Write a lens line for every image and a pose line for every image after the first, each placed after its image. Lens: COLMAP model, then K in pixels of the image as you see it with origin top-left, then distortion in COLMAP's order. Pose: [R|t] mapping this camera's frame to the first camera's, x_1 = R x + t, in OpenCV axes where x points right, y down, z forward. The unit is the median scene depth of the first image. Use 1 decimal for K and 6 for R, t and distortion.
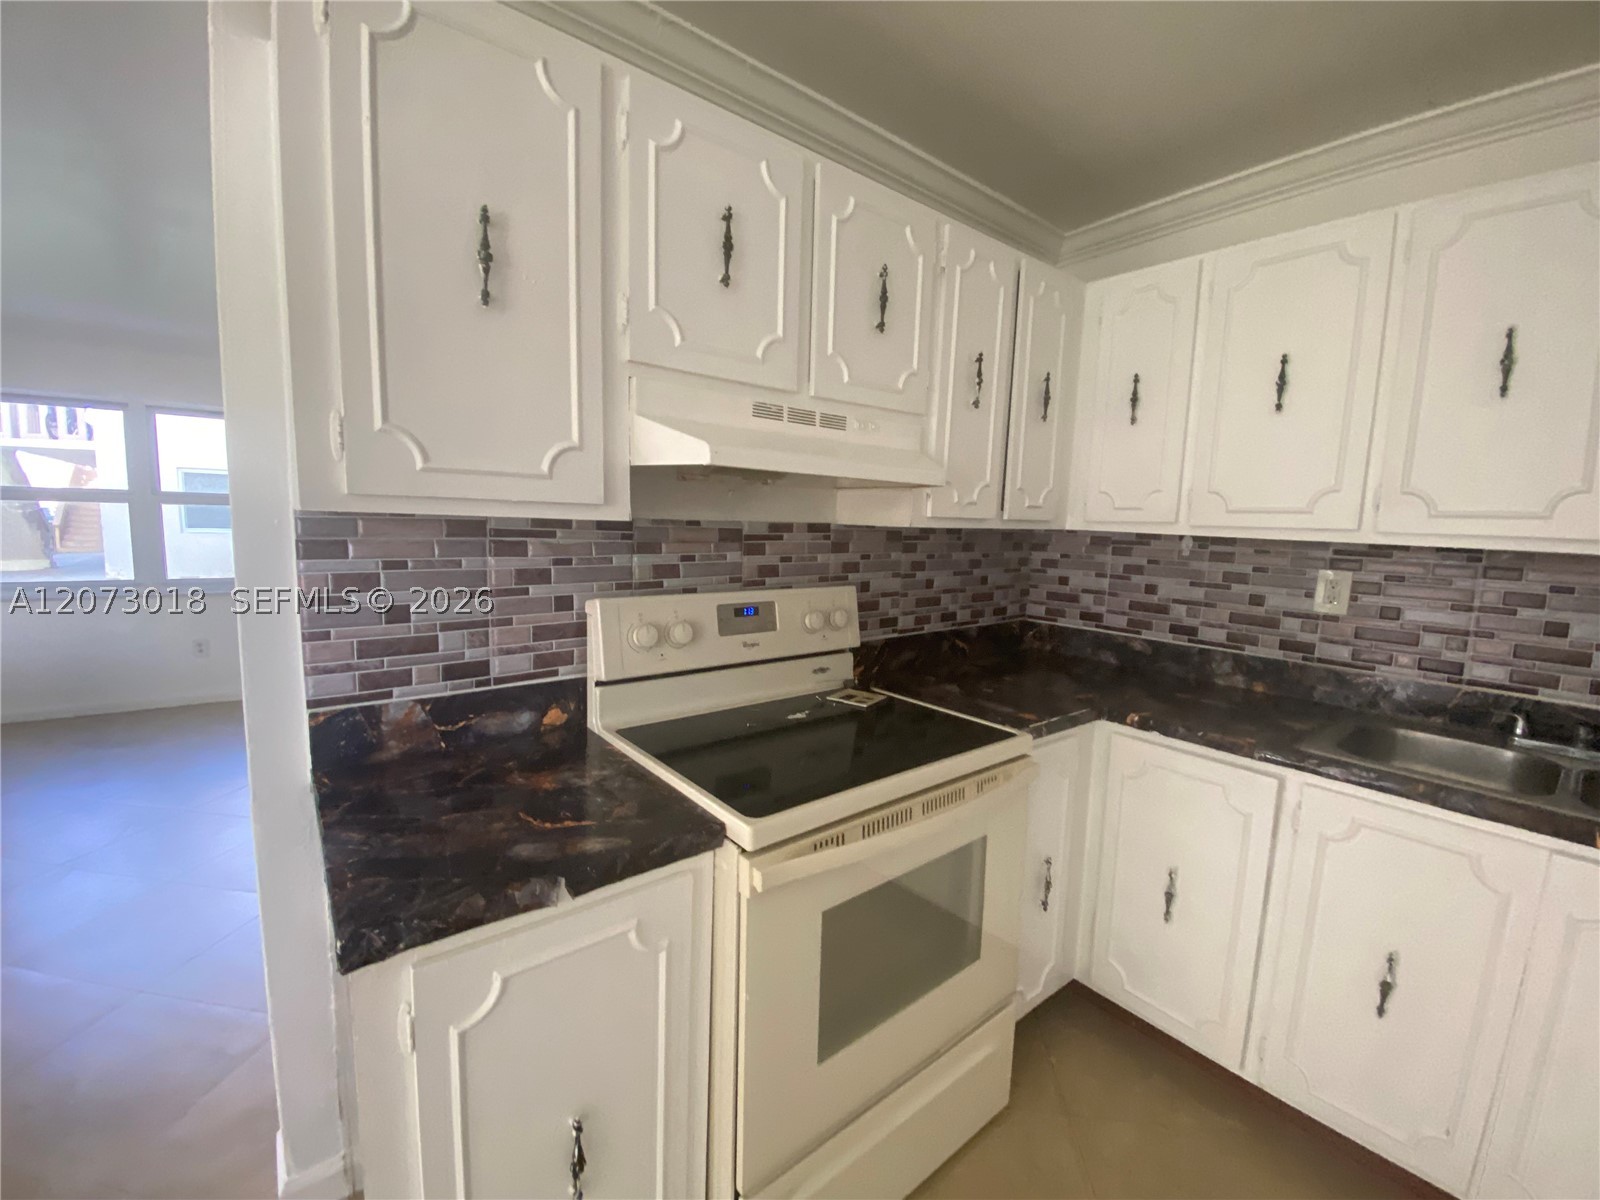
lens RADIAL K [[651.8, 0, 796.4], [0, 651.8, 603.1], [0, 0, 1]] dist [0.051741, -0.032703]
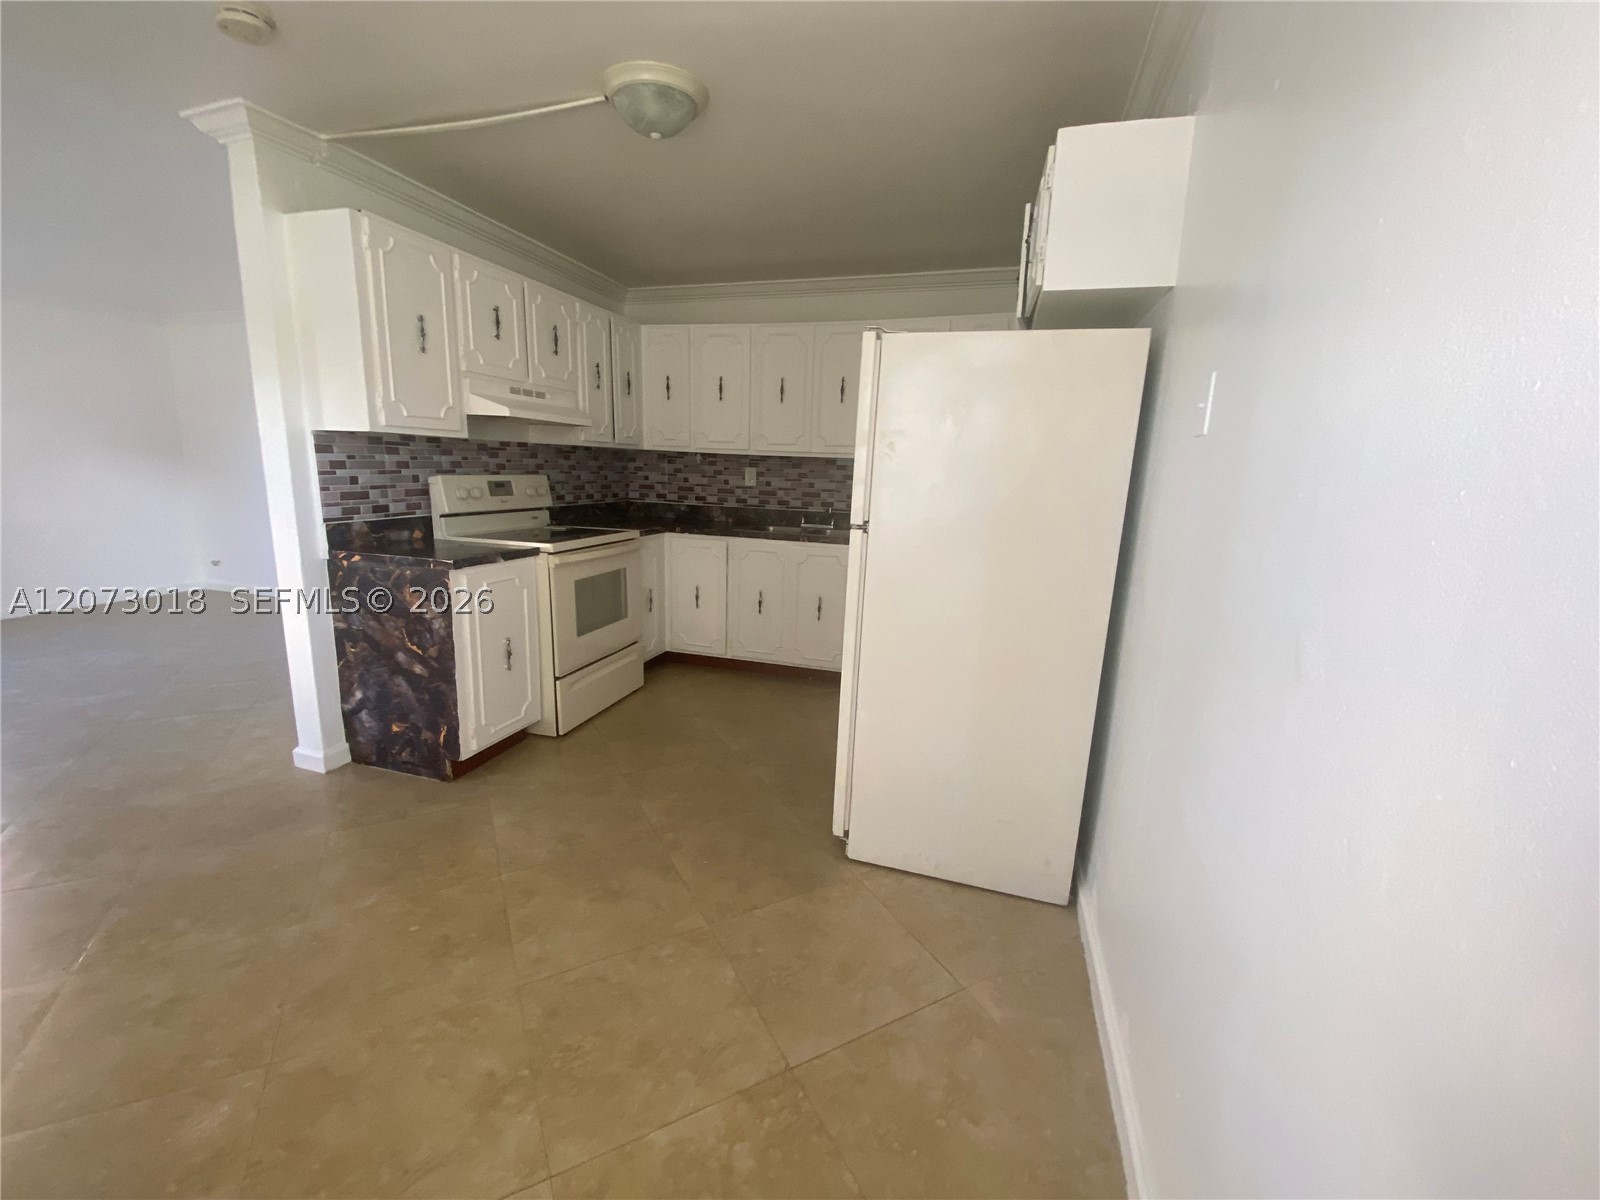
lens RADIAL K [[651.8, 0, 796.4], [0, 651.8, 603.1], [0, 0, 1]] dist [0.051741, -0.032703]
pose [[0.820482, -0.122157, 0.558469, -0.488886], [0.065490, 0.990556, 0.120455, 0.181512], [-0.567909, -0.062257, 0.820733, -1.189553]]
